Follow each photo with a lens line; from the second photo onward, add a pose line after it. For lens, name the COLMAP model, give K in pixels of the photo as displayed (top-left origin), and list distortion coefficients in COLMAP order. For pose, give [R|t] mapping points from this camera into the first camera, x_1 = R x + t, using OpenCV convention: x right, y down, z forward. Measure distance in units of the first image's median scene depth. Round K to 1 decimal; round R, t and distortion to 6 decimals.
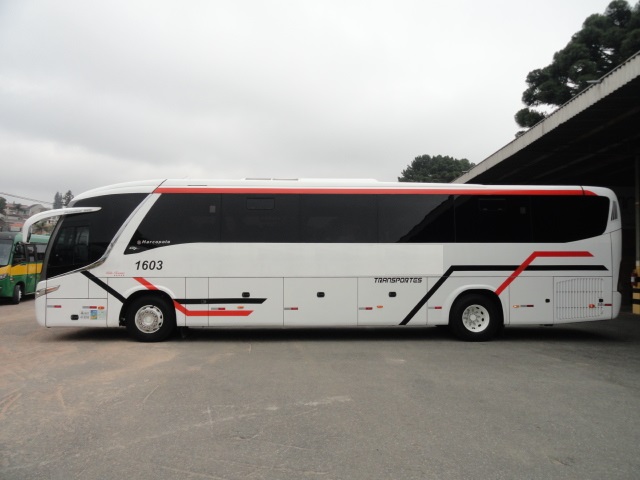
lens RADIAL K [[438.4, 0, 320.0], [0, 438.4, 240.0], [0, 0, 1]] dist [0.056602, -0.000010]
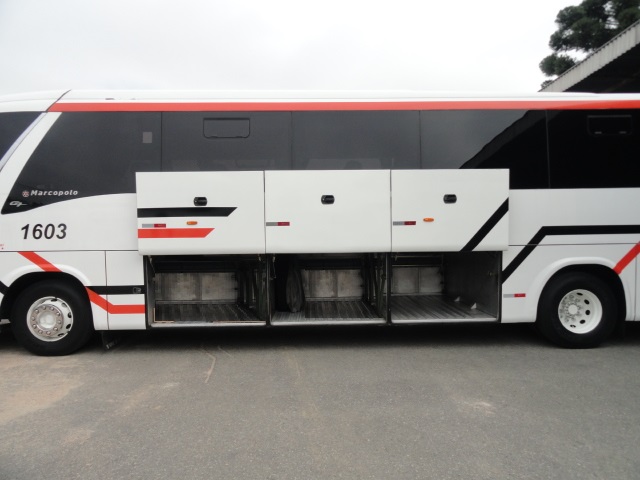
lens RADIAL K [[438.4, 0, 320.0], [0, 438.4, 240.0], [0, 0, 1]] dist [0.056602, -0.000010]
pose [[0.999907, -0.011630, -0.007056, -0.005020], [0.012091, 0.997522, 0.069307, 0.029917], [0.006233, -0.069386, 0.997570, 0.379133]]
